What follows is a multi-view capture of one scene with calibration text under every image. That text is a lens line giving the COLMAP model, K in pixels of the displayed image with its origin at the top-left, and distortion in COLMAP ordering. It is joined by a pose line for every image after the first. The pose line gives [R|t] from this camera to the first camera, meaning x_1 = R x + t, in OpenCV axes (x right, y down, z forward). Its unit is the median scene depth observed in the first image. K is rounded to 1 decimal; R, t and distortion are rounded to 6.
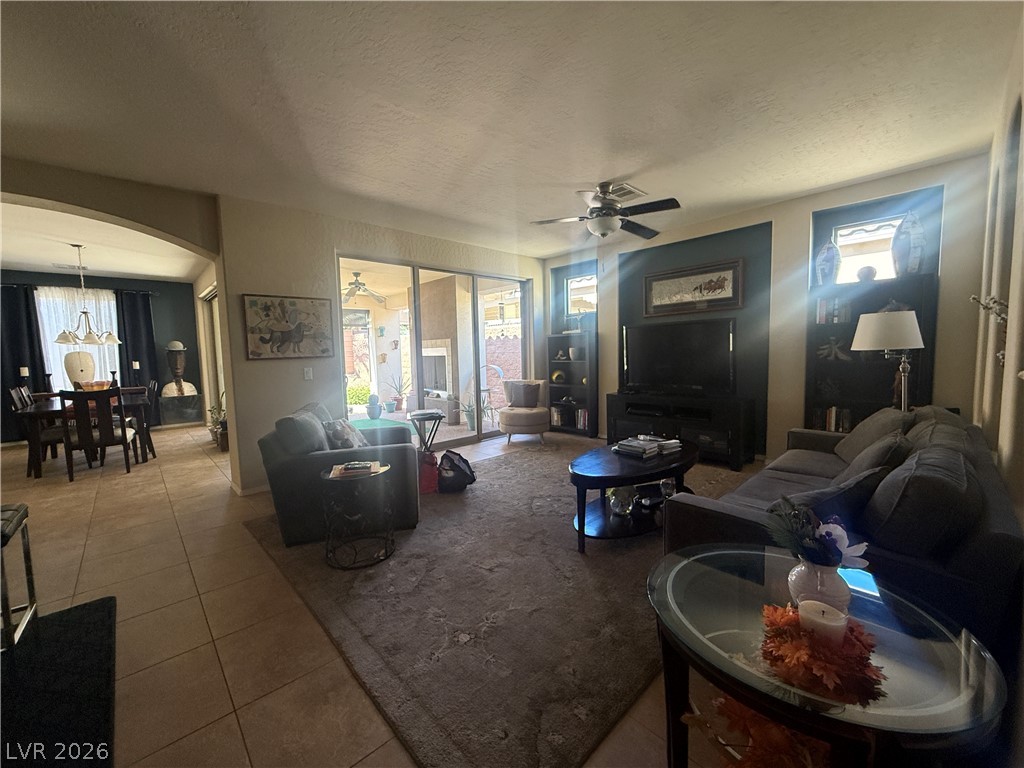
lens RADIAL K [[407.4, 0, 508.3], [0, 407.4, 382.6], [0, 0, 1]] dist [0.000042, 0.000238]
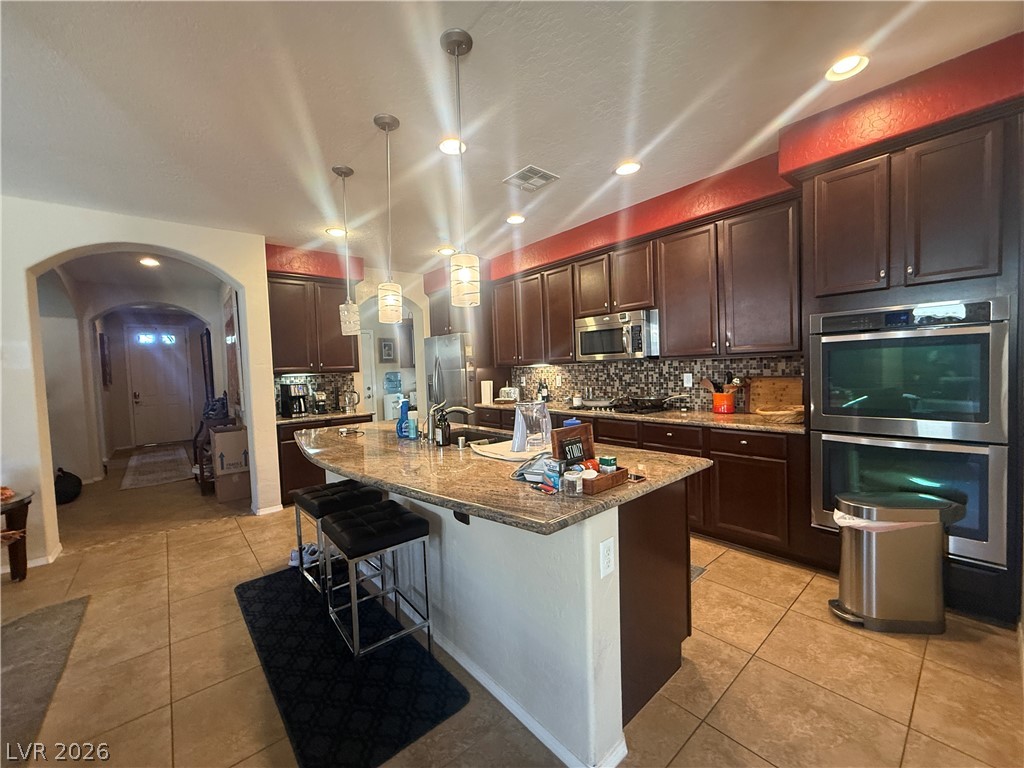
lens RADIAL K [[407.4, 0, 509.3], [0, 407.4, 386.7], [0, 0, 1]] dist [0.000042, 0.000238]
pose [[-0.997102, 0.059112, 0.047880, -0.606937], [0.064509, 0.990627, 0.120403, -0.047406], [-0.040314, 0.123143, -0.991570, 0.693500]]
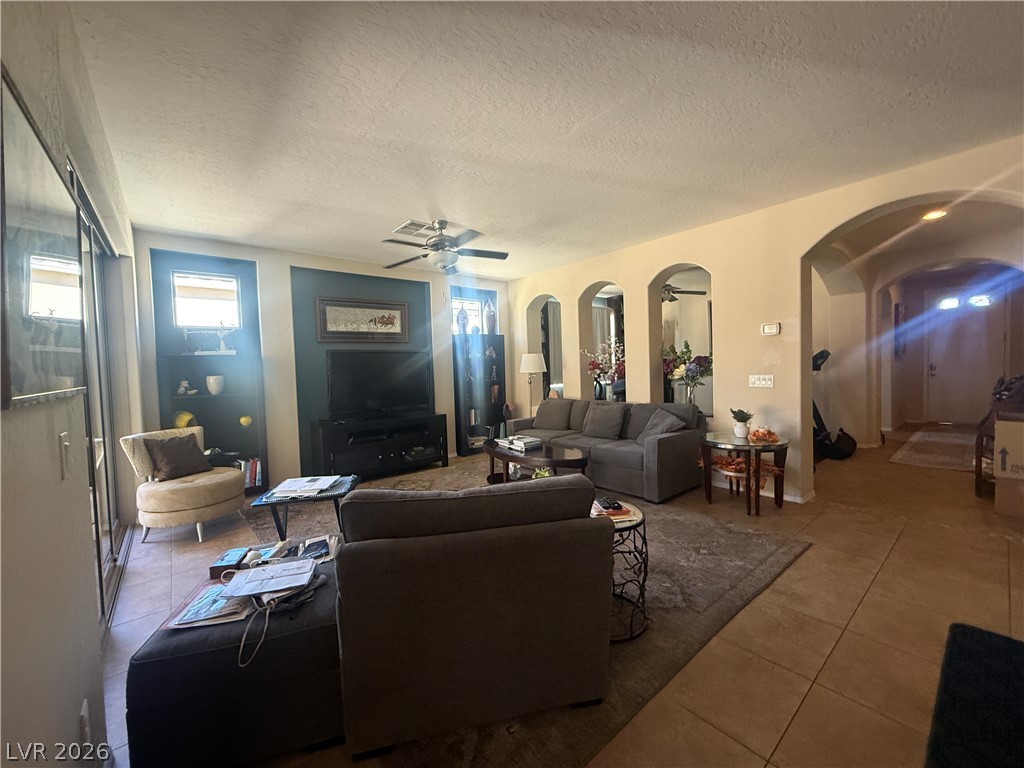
lens RADIAL K [[407.4, 0, 511.4], [0, 407.4, 386.2], [0, 0, 1]] dist [0.000042, 0.000238]
pose [[0.060611, -0.021724, 0.997925, -0.634532], [0.107512, 0.994089, 0.015111, -0.032824], [-0.992355, 0.106373, 0.062588, 0.594378]]
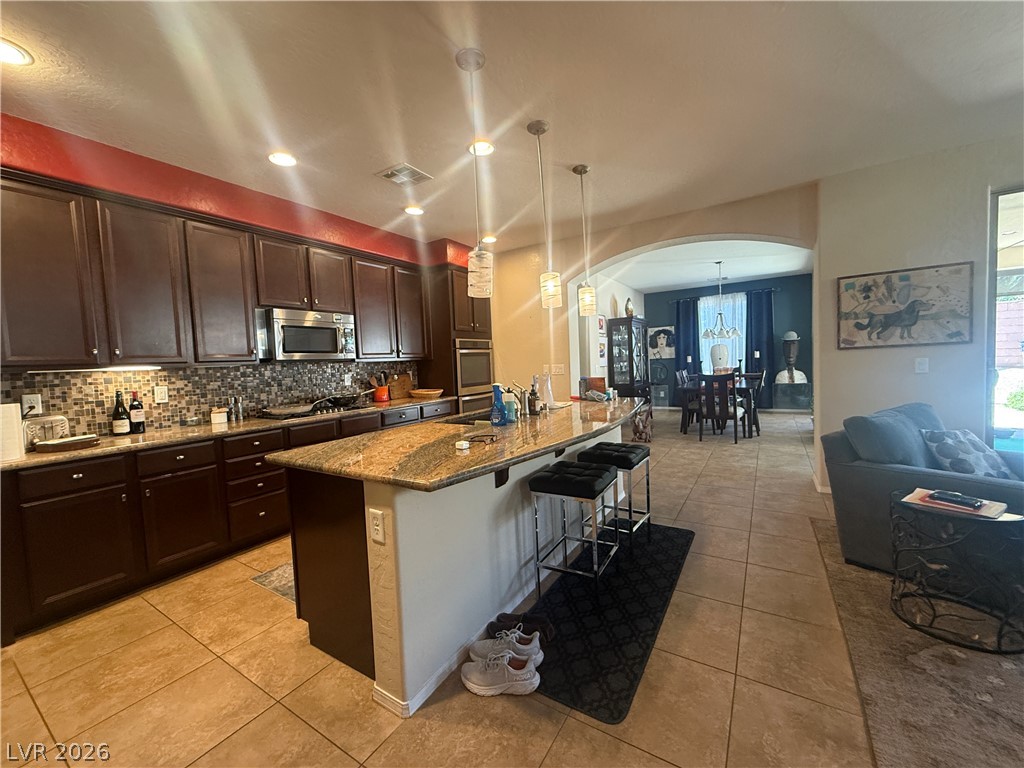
lens RADIAL K [[407.4, 0, 509.5], [0, 407.4, 381.6], [0, 0, 1]] dist [0.000042, 0.000238]
pose [[0.253599, 0.061899, -0.965327, 0.055007], [-0.036619, 0.997849, 0.054365, -0.004000], [0.966616, 0.021563, 0.255320, 0.037198]]
